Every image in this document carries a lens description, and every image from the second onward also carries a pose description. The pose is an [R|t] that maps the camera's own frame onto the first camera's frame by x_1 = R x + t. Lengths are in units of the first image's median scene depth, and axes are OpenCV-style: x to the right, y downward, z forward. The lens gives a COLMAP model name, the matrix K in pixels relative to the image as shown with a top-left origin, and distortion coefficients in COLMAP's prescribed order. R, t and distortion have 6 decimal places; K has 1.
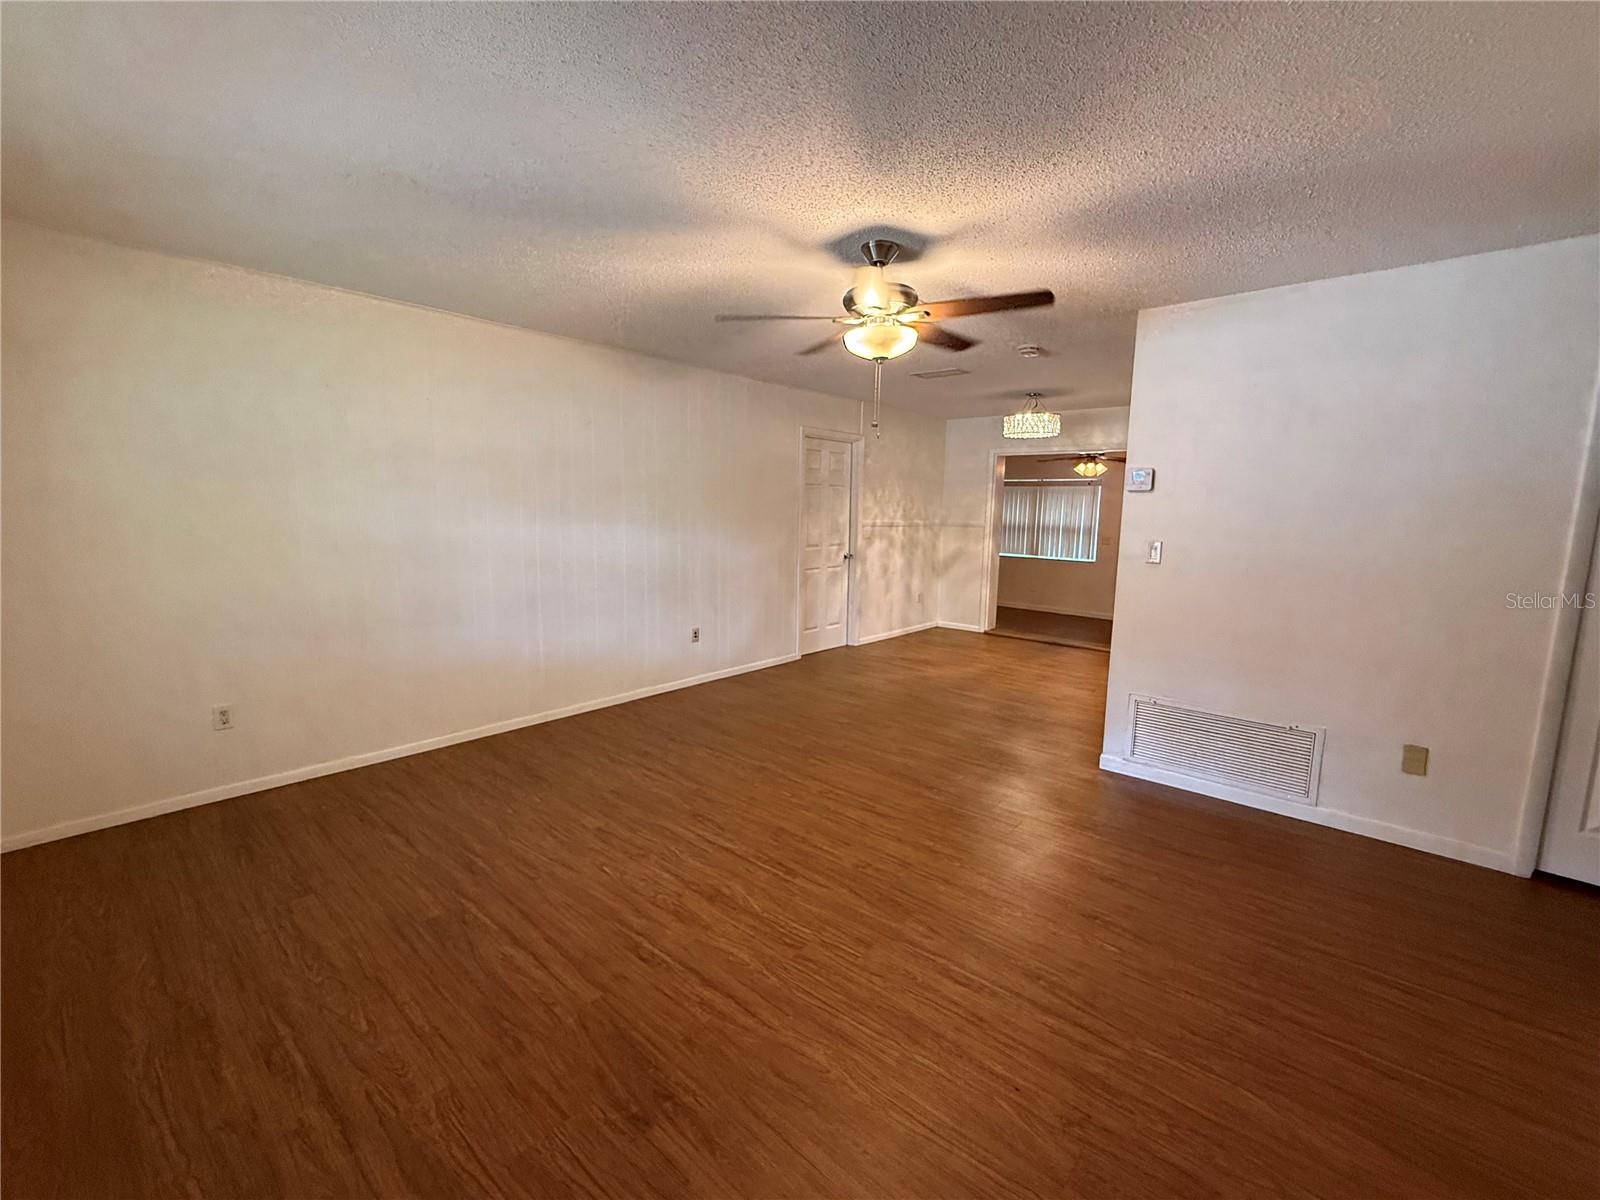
lens RADIAL K [[674.2, 0, 802.9], [0, 674.2, 600.2], [0, 0, 1]] dist [0.001251, -0.000427]
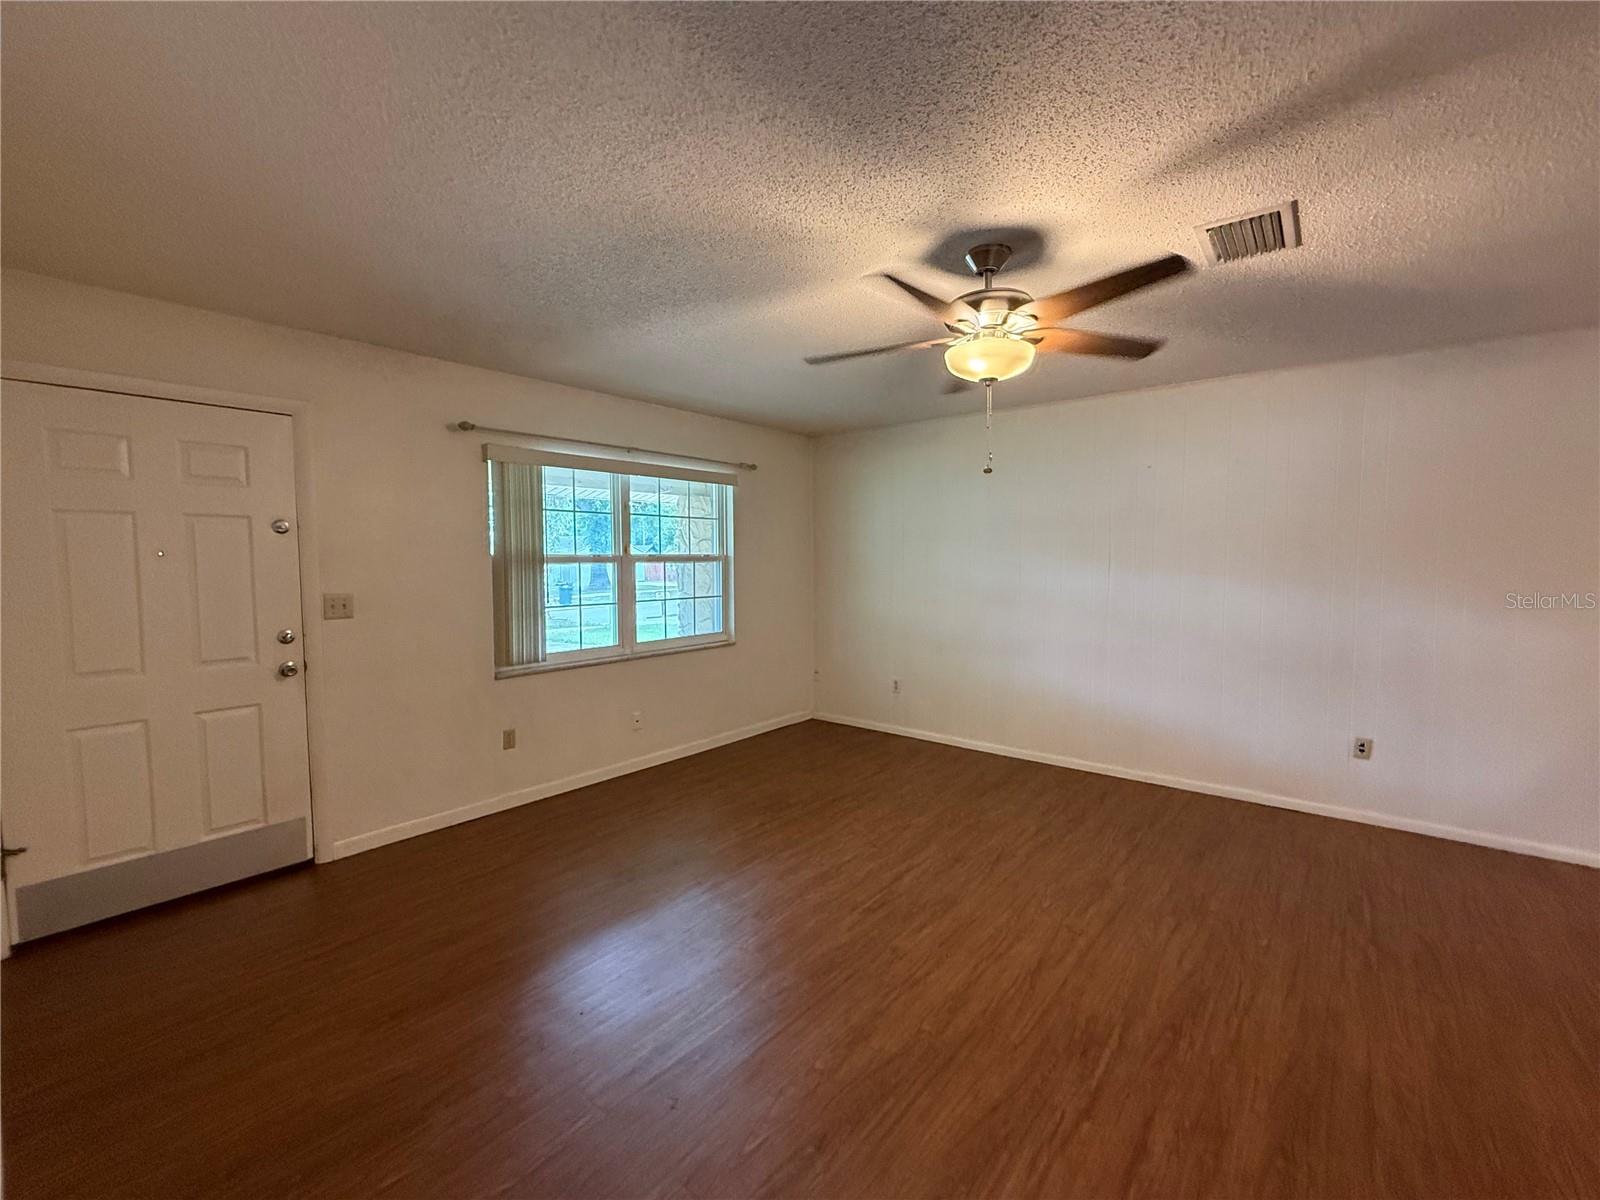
lens RADIAL K [[674.2, 0, 800.8], [0, 674.2, 593.1], [0, 0, 1]] dist [0.001251, -0.000427]
pose [[0.026979, 0.032586, -0.999105, 0.764505], [-0.138713, 0.989921, 0.028541, -0.066123], [0.989965, 0.137819, 0.031228, 0.625108]]
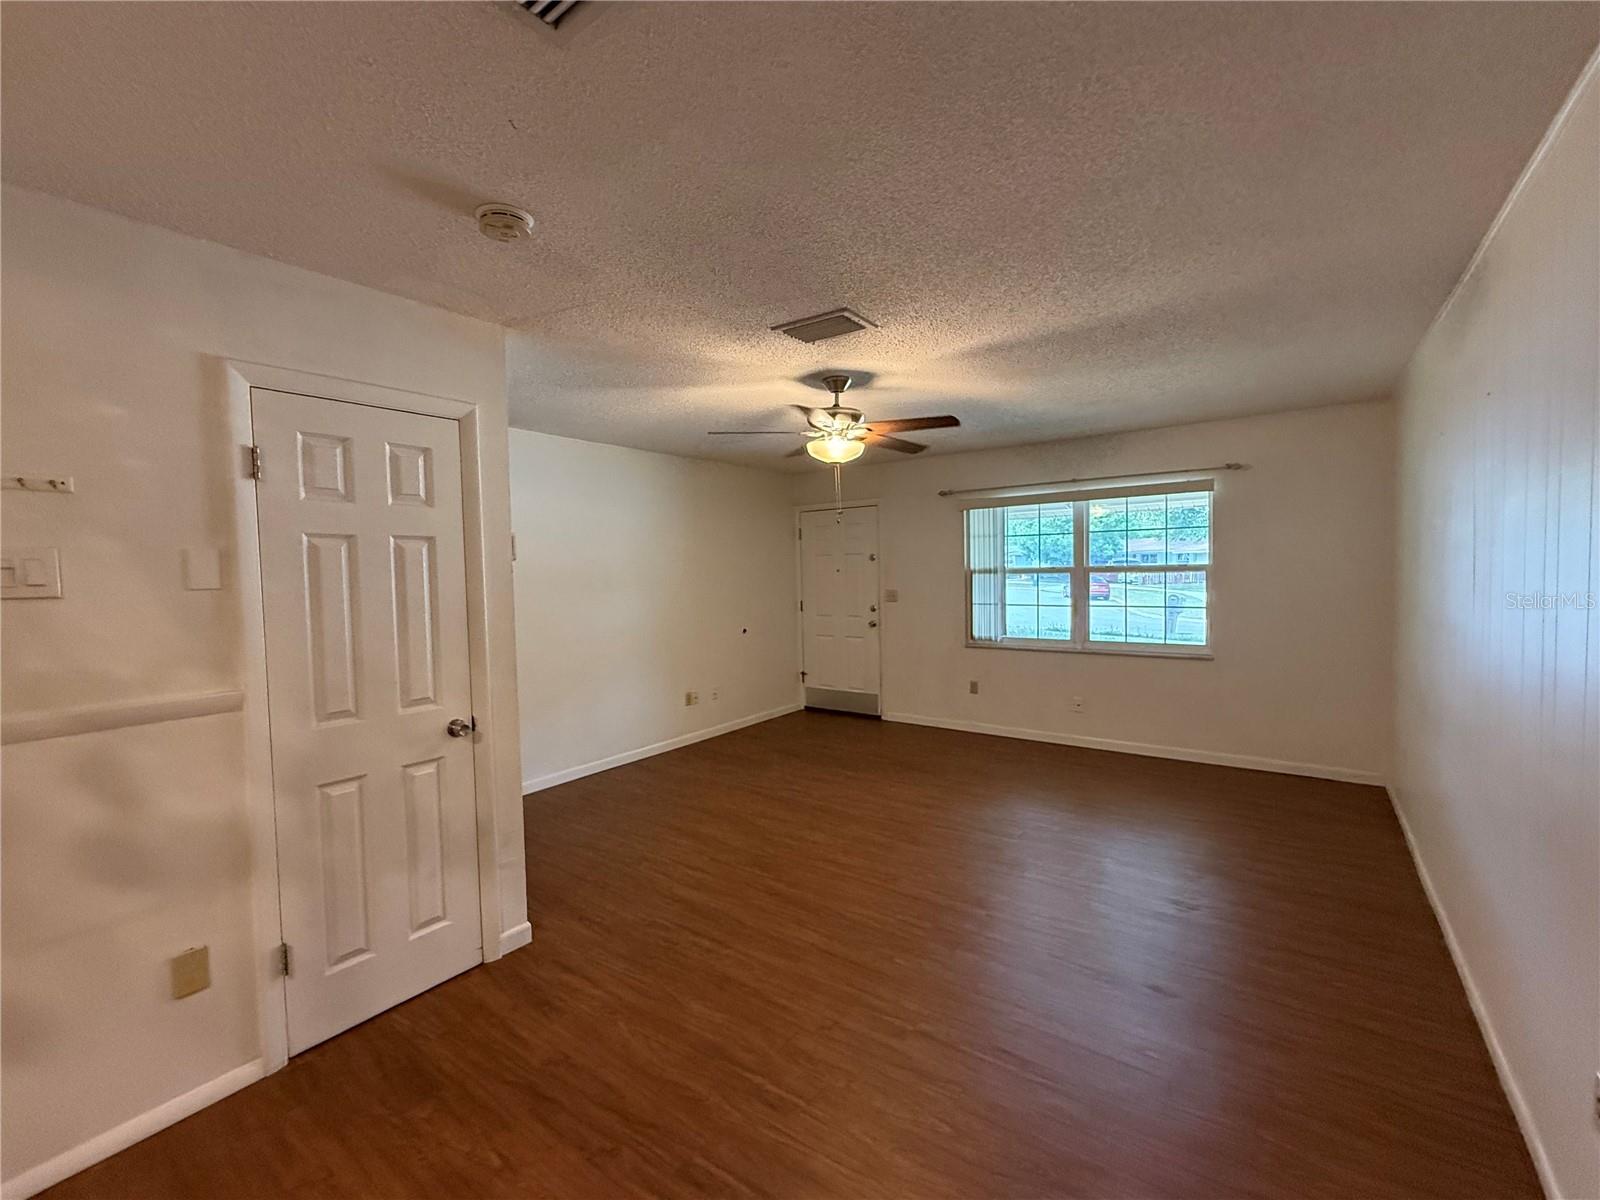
lens RADIAL K [[674.2, 0, 797.8], [0, 674.2, 597.0], [0, 0, 1]] dist [0.001251, -0.000427]
pose [[-0.996607, 0.003588, -0.082235, 0.236613], [-0.011604, 0.982948, 0.183517, -0.268062], [0.081491, 0.183848, -0.979571, 1.829804]]
